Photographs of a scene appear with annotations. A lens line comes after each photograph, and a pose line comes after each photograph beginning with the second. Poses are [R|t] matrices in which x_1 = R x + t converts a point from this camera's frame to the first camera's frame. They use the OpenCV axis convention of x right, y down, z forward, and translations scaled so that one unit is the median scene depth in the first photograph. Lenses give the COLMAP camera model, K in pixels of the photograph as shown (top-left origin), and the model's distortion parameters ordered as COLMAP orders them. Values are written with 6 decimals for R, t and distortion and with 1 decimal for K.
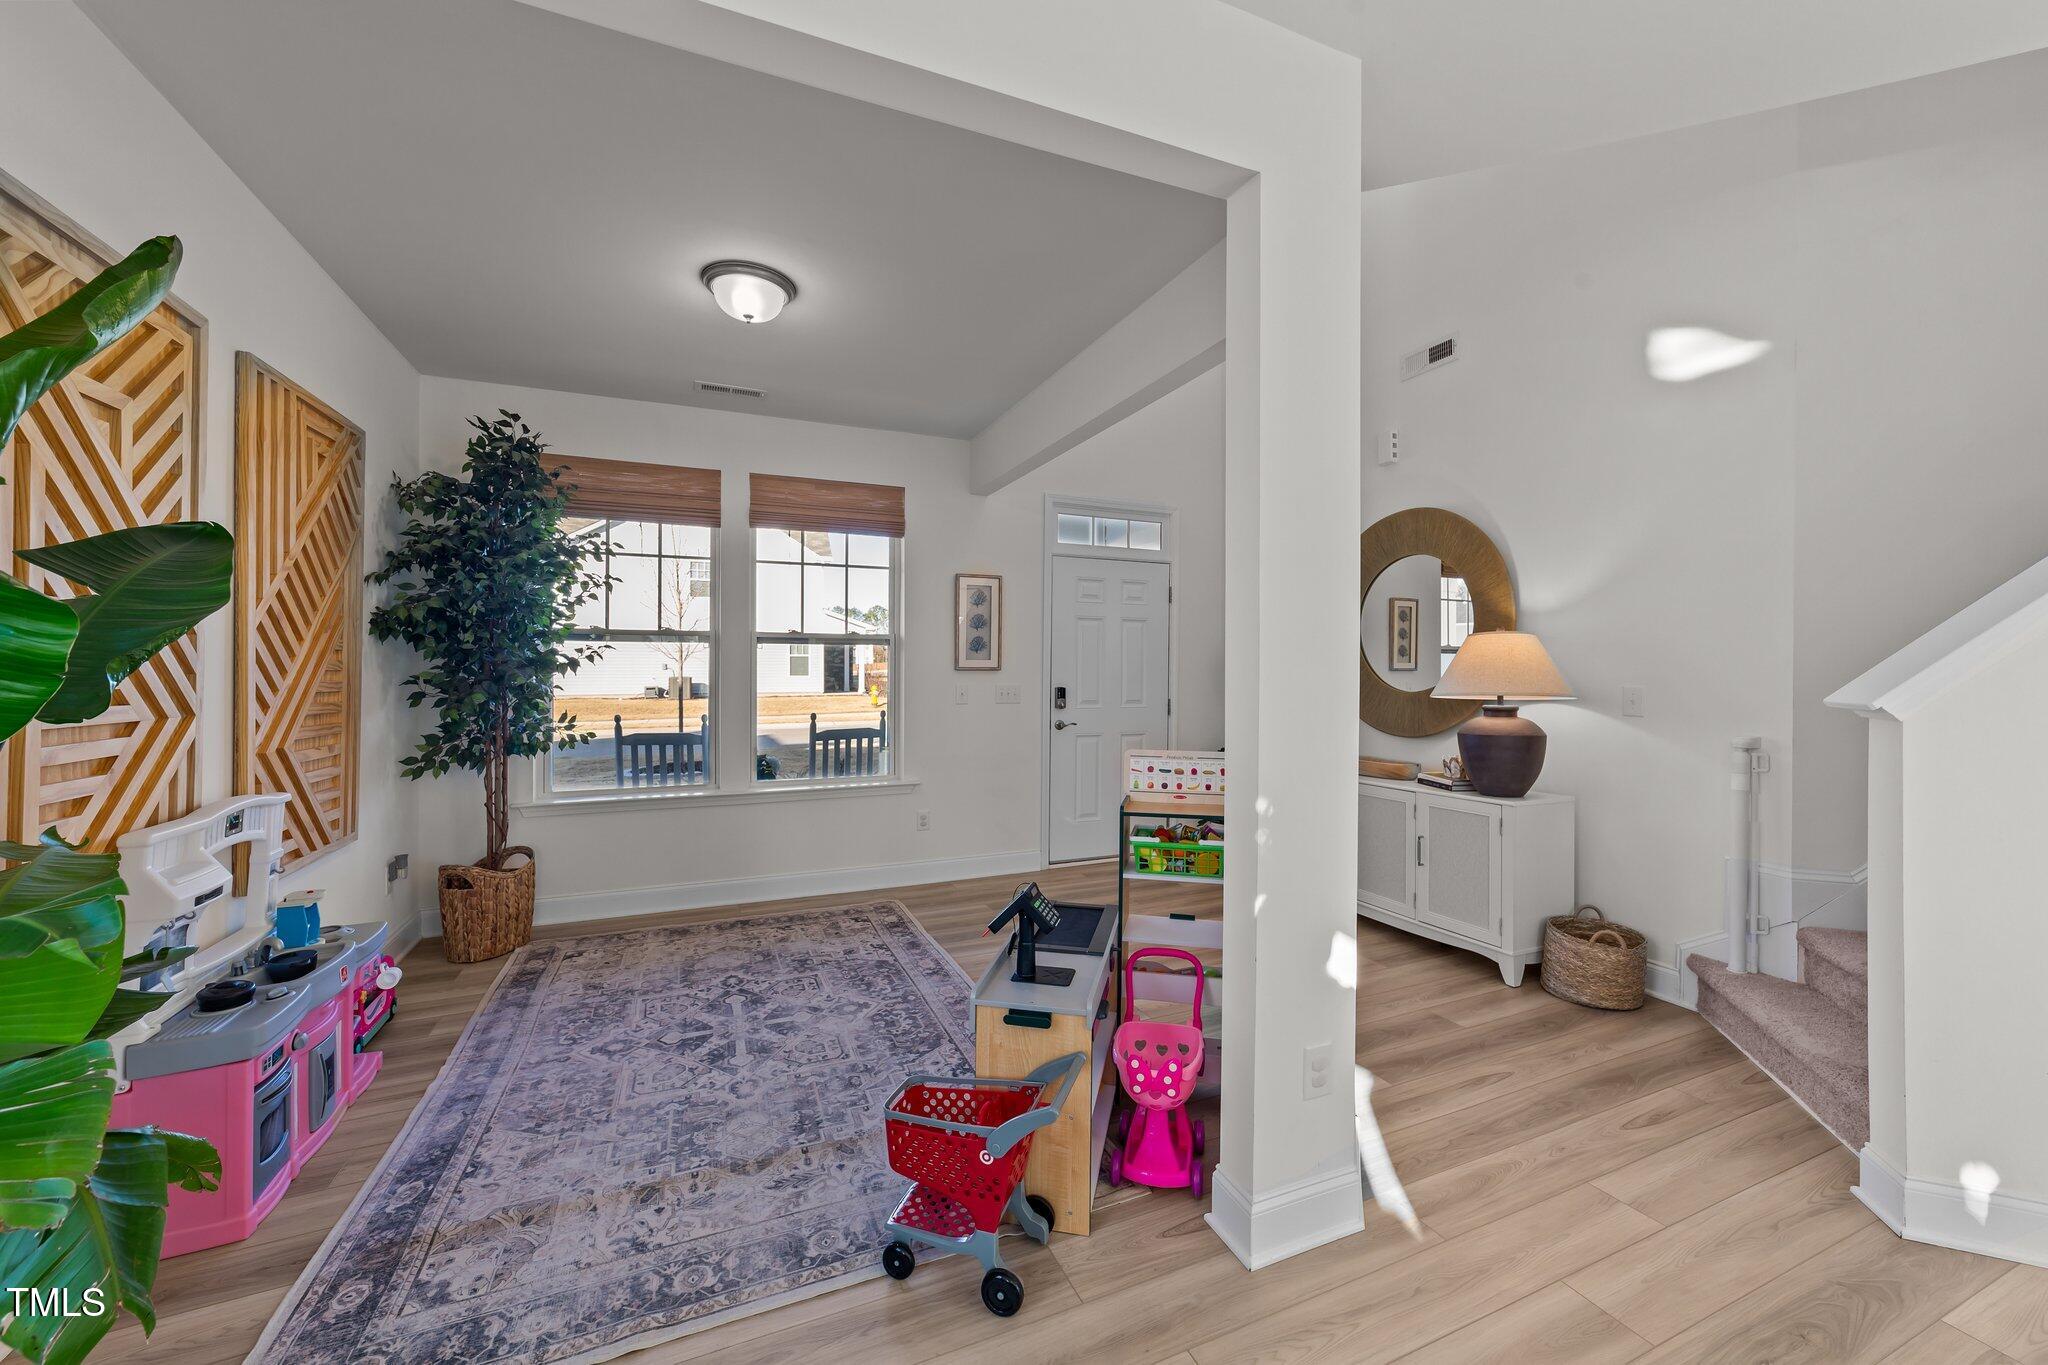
lens RADIAL K [[786.7, 0, 1031.1], [0, 786.7, 670.8], [0, 0, 1]] dist [-0.019272, 0.008262]
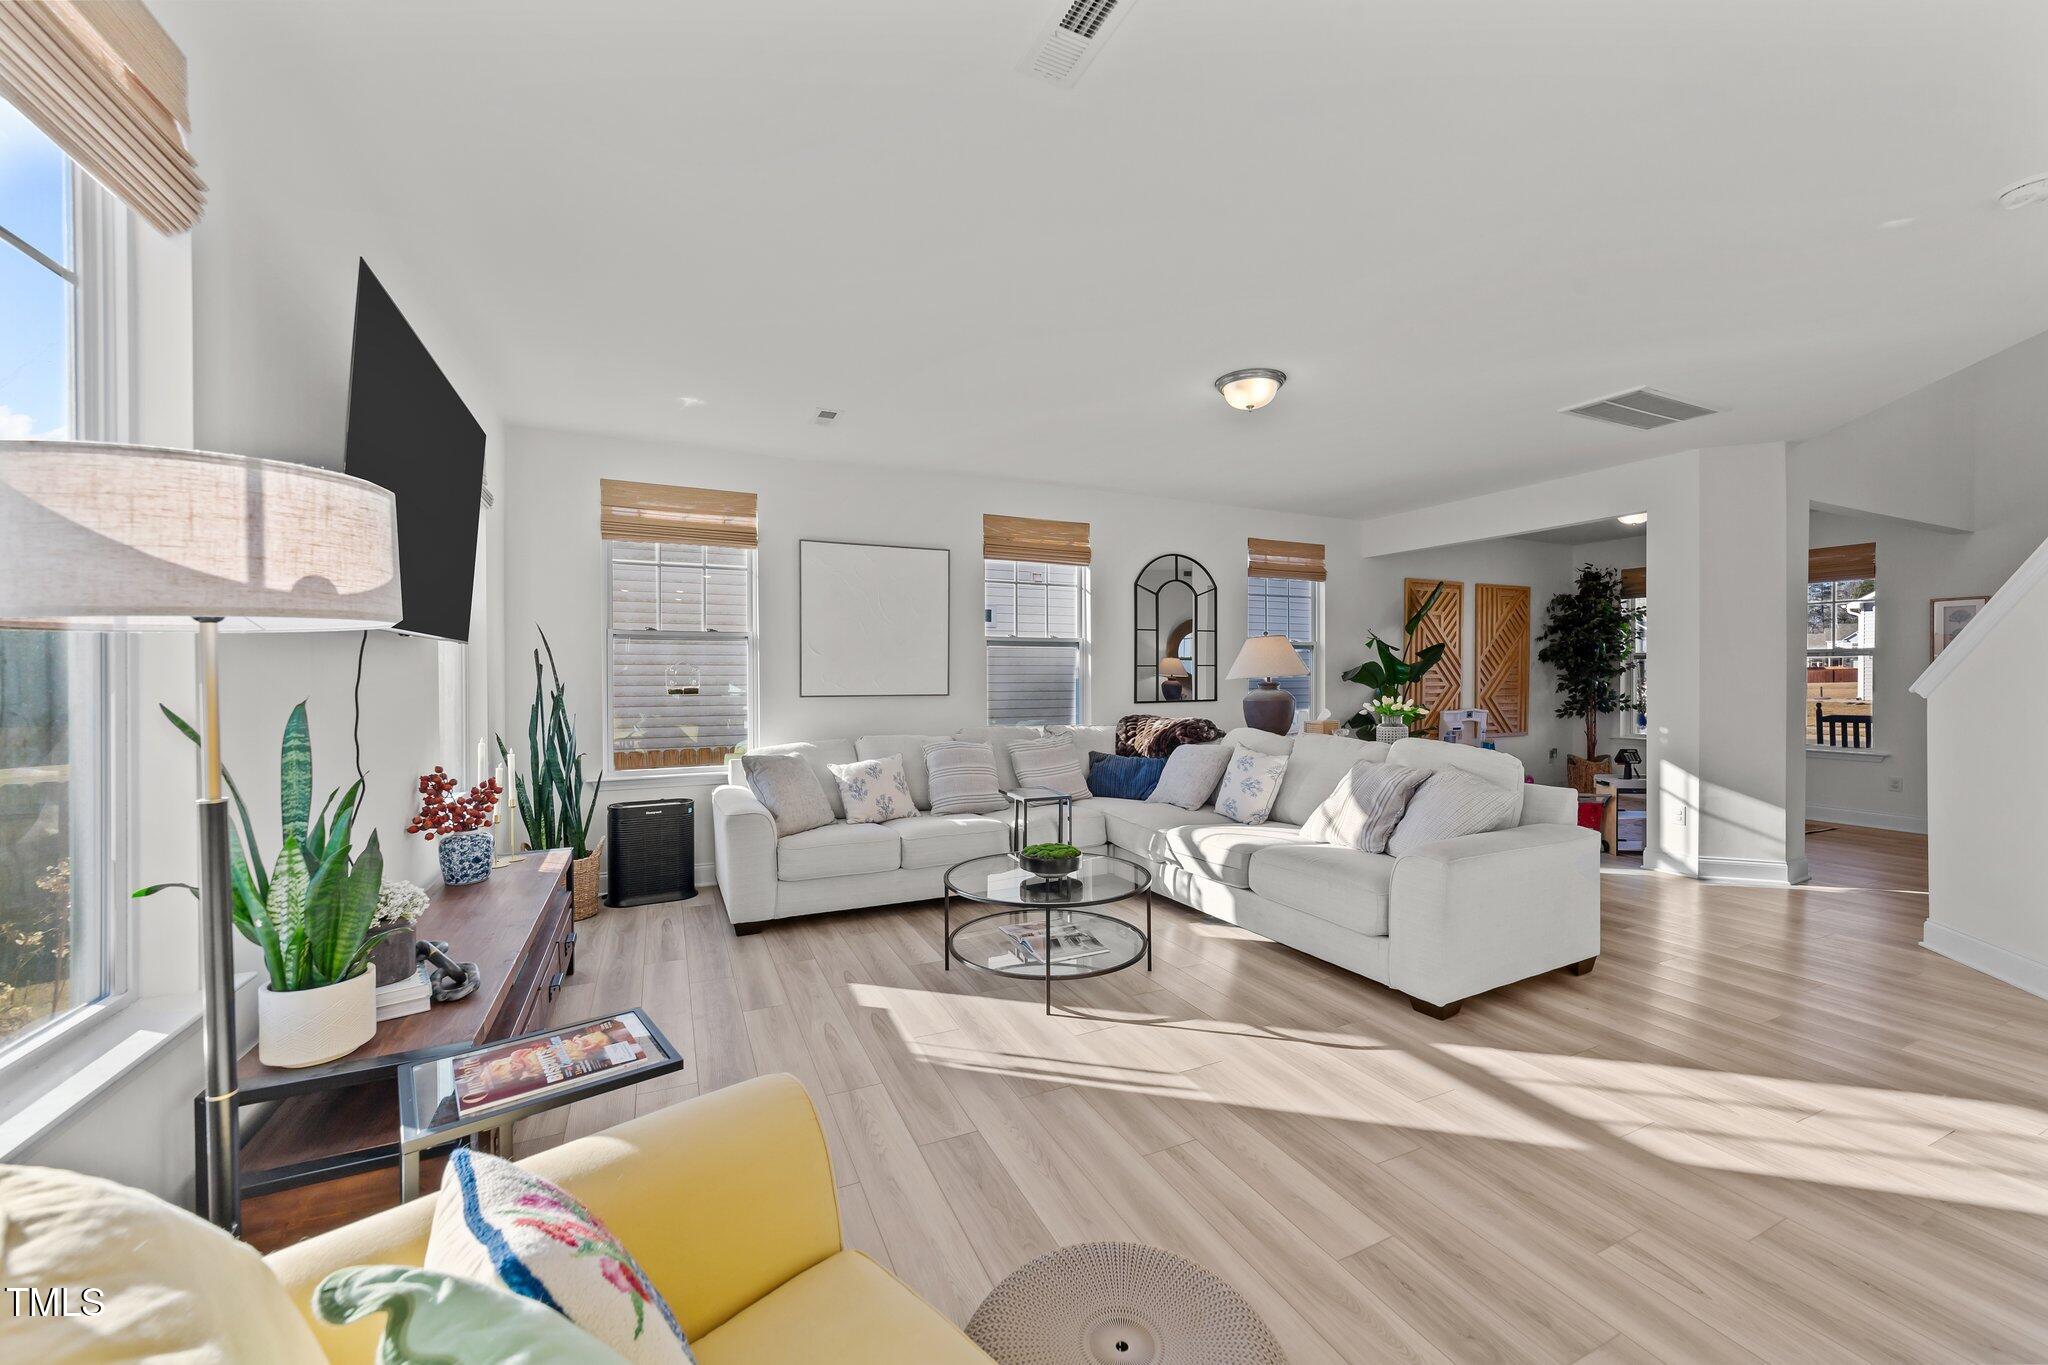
lens RADIAL K [[786.7, 0, 1030.8], [0, 786.7, 679.3], [0, 0, 1]] dist [-0.019272, 0.008262]
pose [[0.027308, 0.007675, -0.999598, 1.657288], [0.000692, 0.999970, 0.007697, -0.003563], [0.999627, -0.000902, 0.027302, -0.749089]]
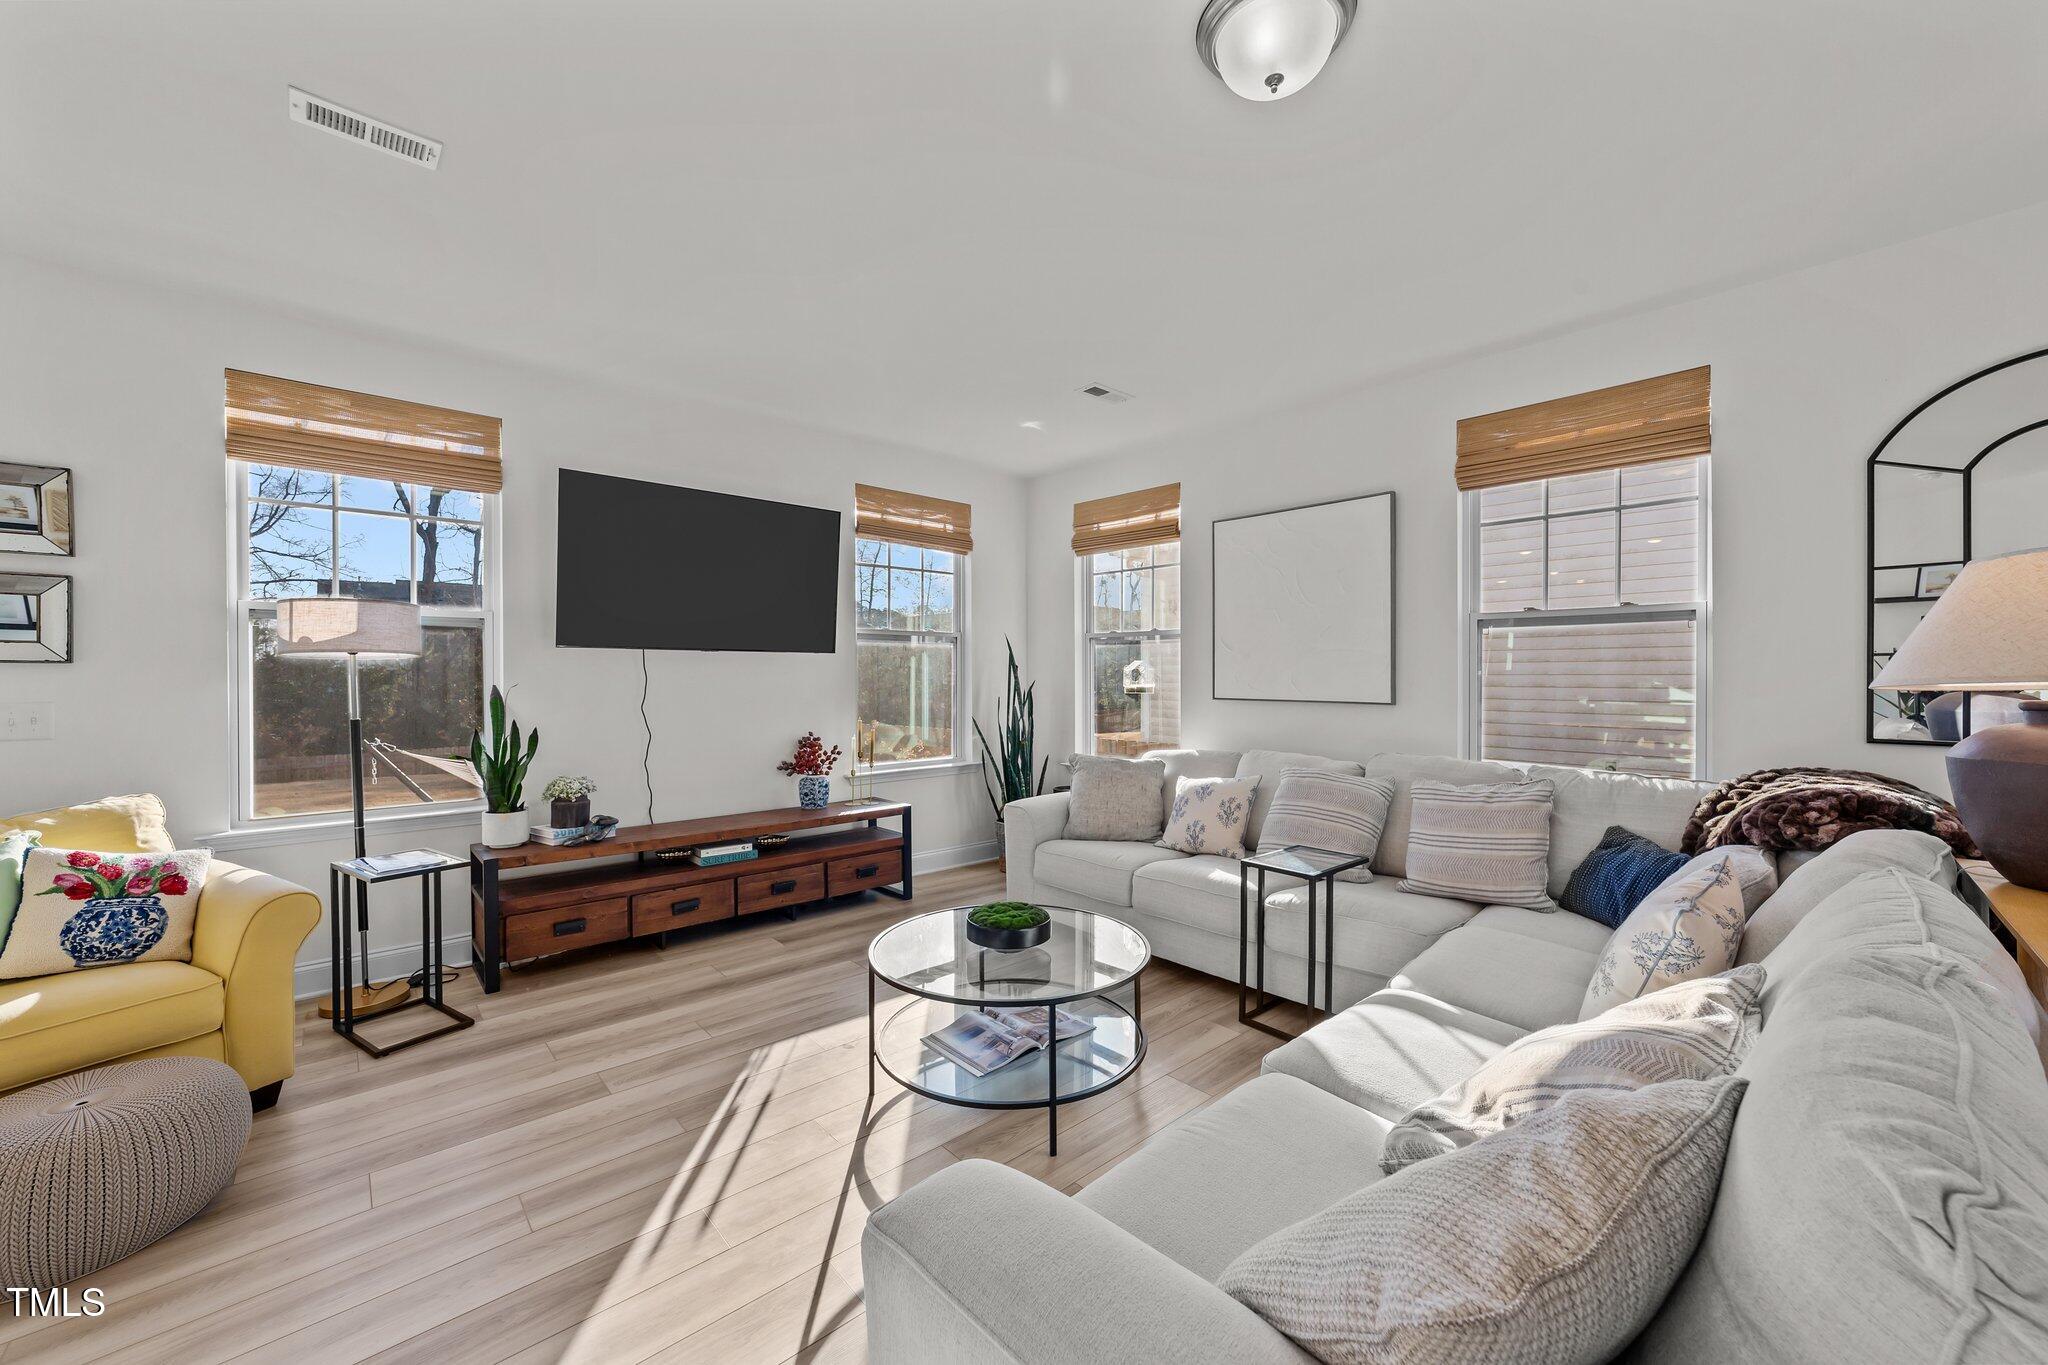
lens RADIAL K [[786.7, 0, 1025.6], [0, 786.7, 686.2], [0, 0, 1]] dist [-0.019272, 0.008262]
pose [[-0.949269, 0.003746, -0.314442, 0.858065], [-0.000870, 0.999894, 0.014540, -0.000164], [0.314463, 0.014076, -0.949165, 0.019593]]
